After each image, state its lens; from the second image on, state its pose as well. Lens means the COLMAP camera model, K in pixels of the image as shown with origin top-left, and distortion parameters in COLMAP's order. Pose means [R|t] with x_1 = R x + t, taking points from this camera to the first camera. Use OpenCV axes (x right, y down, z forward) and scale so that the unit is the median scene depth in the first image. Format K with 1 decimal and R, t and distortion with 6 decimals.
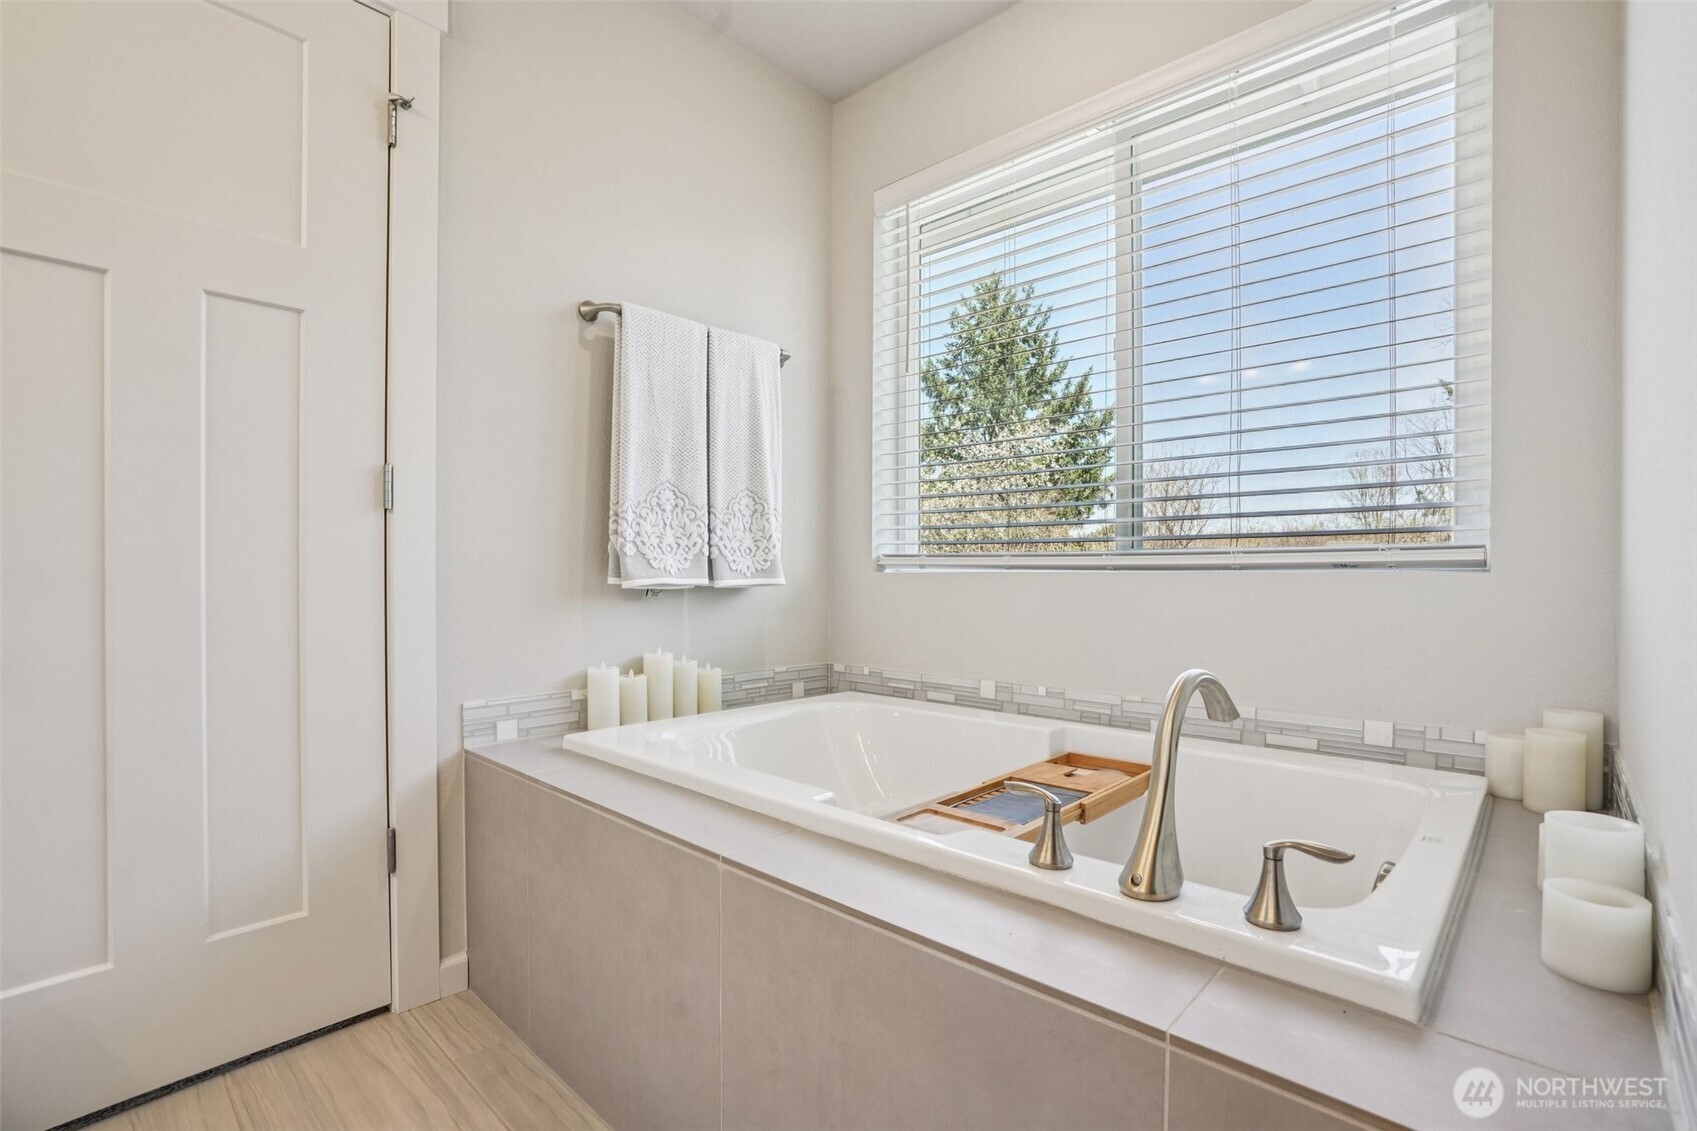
lens RADIAL K [[787.7, 0, 865.9], [0, 787.7, 577.1], [0, 0, 1]] dist [-0.049358, 0.019685]
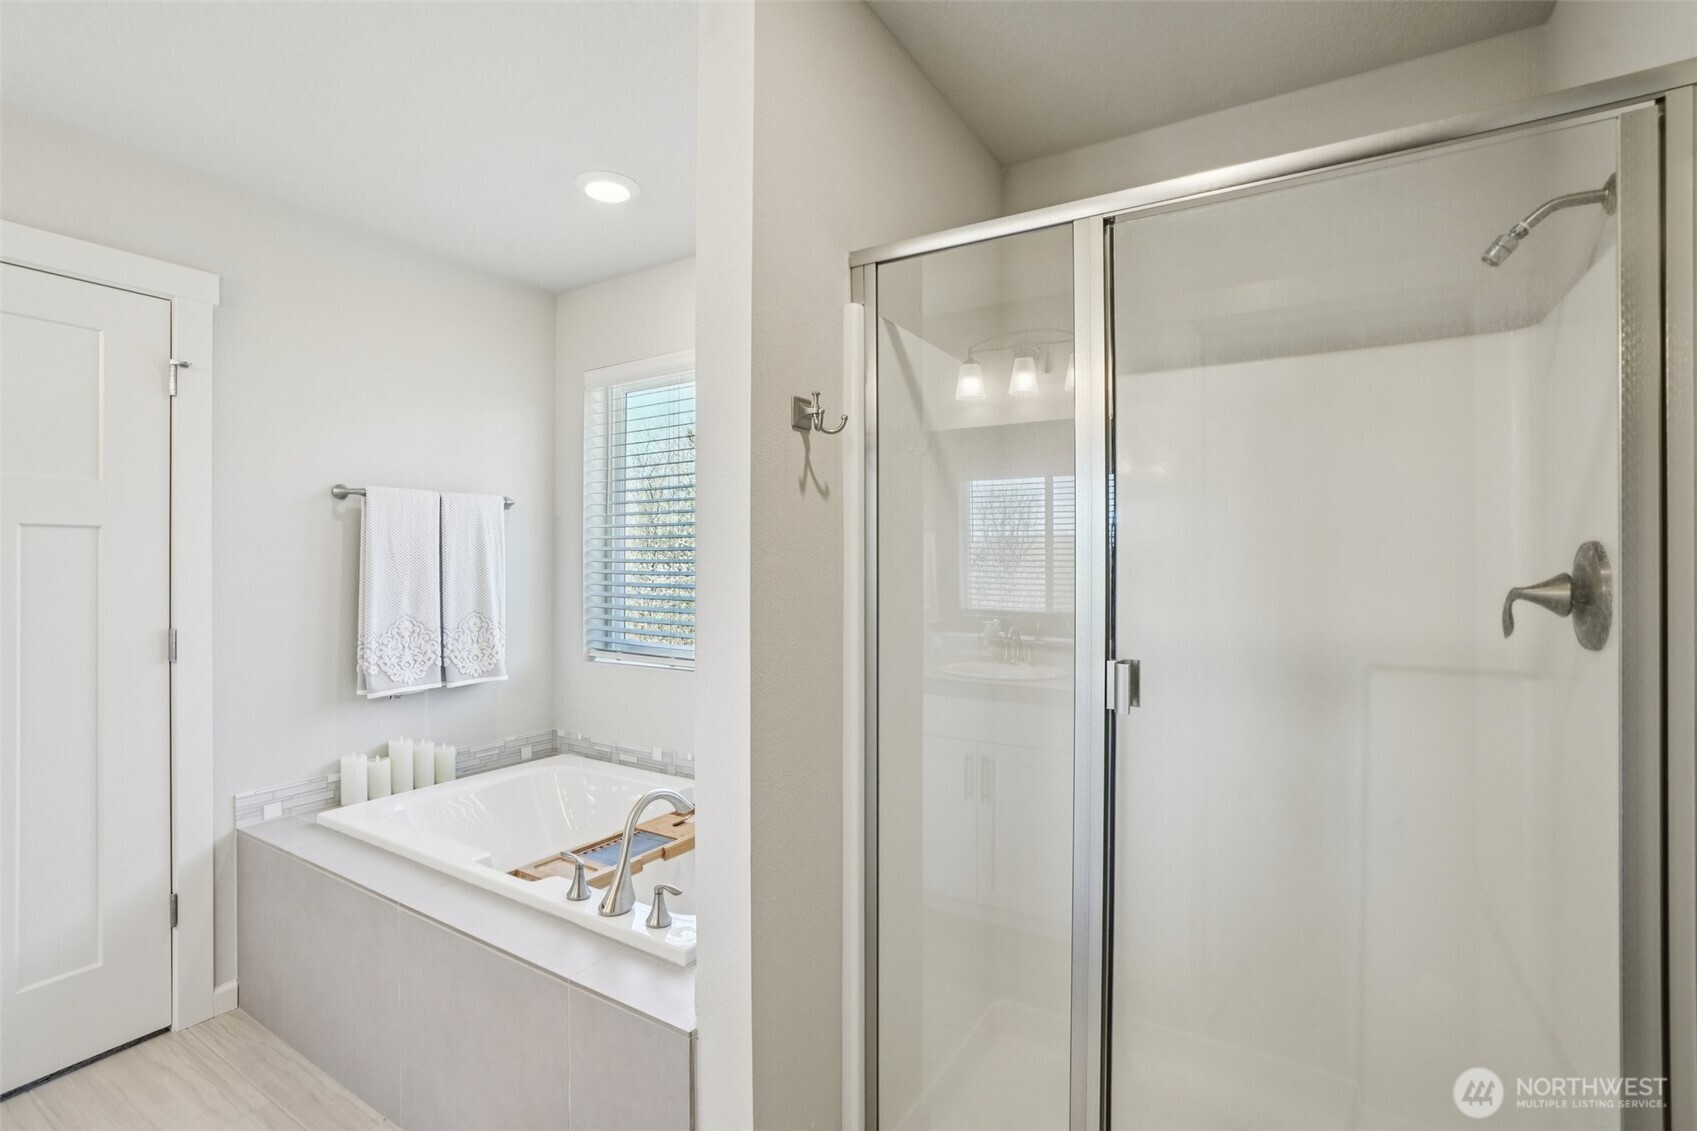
lens RADIAL K [[787.7, 0, 863.9], [0, 787.7, 553.6], [0, 0, 1]] dist [-0.049358, 0.019685]
pose [[0.982062, -0.004810, 0.188495, 0.300584], [0.007424, 0.999886, -0.013163, -0.226549], [-0.188410, 0.014327, 0.981986, -0.512761]]
